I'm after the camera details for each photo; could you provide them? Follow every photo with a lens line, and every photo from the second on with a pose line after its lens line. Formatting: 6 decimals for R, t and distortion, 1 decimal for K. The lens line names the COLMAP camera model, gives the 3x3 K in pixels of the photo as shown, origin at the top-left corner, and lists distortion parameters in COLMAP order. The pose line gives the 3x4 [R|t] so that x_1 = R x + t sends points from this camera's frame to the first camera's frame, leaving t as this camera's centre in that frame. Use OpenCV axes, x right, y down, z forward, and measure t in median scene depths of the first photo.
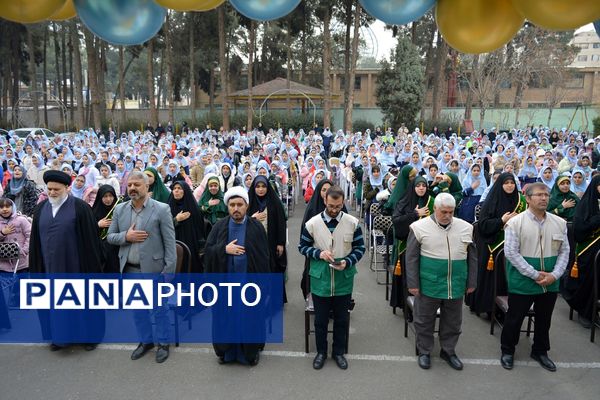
lens RADIAL K [[527.7, 0, 327.5], [0, 527.7, 187.7], [0, 0, 1]] dist [0.025664, -0.037034]
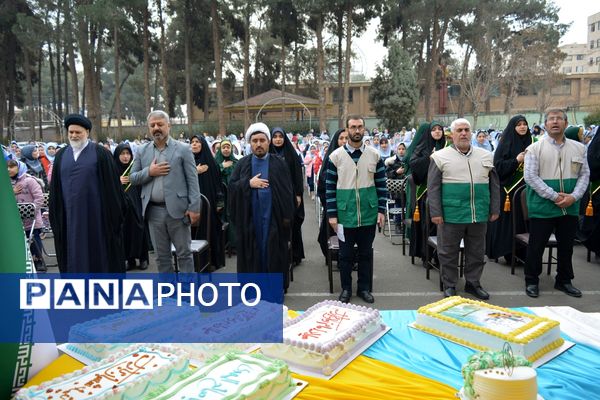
lens RADIAL K [[527.7, 0, 322.4], [0, 527.7, 205.8], [0, 0, 1]] dist [0.025664, -0.037034]
pose [[0.999262, -0.034610, 0.016681, -0.060031], [0.035387, 0.998185, -0.048738, 0.176529], [-0.014963, 0.049292, 0.998672, -0.002632]]
